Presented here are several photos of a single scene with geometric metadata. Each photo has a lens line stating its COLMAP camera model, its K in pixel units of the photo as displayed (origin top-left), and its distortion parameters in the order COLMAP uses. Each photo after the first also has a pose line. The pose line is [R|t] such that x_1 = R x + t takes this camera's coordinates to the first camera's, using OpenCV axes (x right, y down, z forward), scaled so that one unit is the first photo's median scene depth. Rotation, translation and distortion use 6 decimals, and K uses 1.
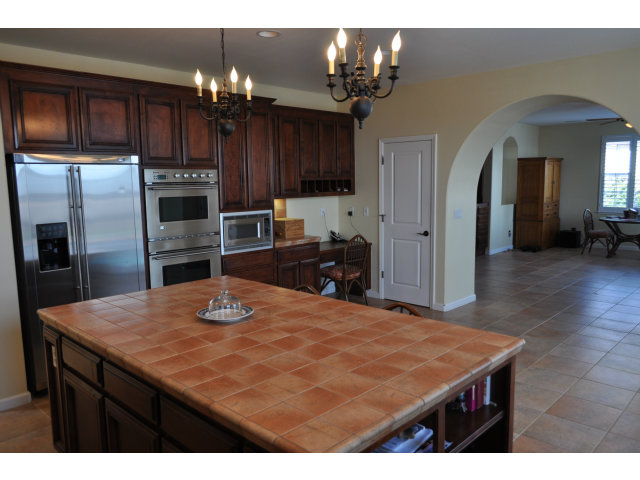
lens RADIAL K [[500.2, 0, 320.0], [0, 500.2, 240.0], [0, 0, 1]] dist [-0.011491, -0.006499]
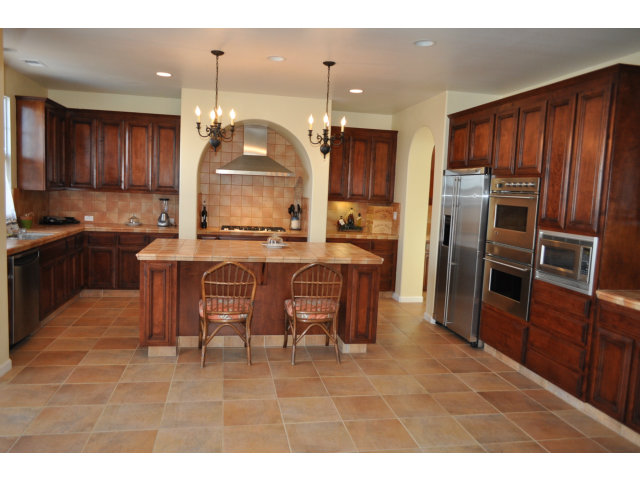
lens RADIAL K [[500.2, 0, 320.0], [0, 500.2, 240.0], [0, 0, 1]] dist [-0.011491, -0.006499]
pose [[-0.571891, 0.070202, -0.817320, 0.726845], [-0.140781, 0.973151, 0.182094, -0.141520], [0.808159, 0.219201, -0.546653, 1.199839]]
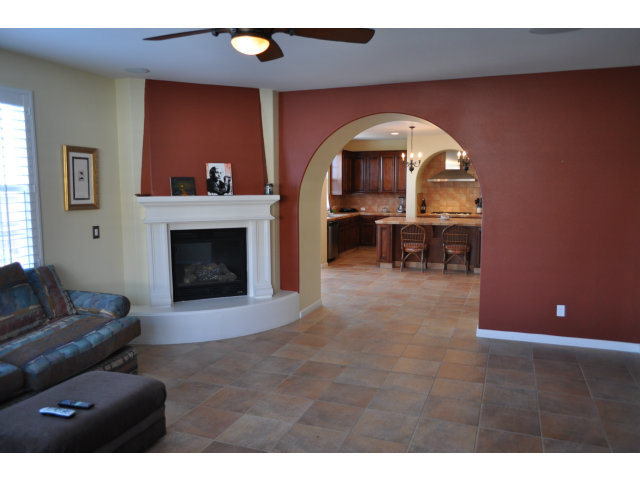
lens RADIAL K [[500.2, 0, 320.0], [0, 500.2, 240.0], [0, 0, 1]] dist [-0.011491, -0.006499]
pose [[-0.917999, 0.061439, -0.391796, 1.004828], [-0.034215, 0.971973, 0.232587, -0.234867], [0.395105, 0.226920, -0.890168, 1.785215]]
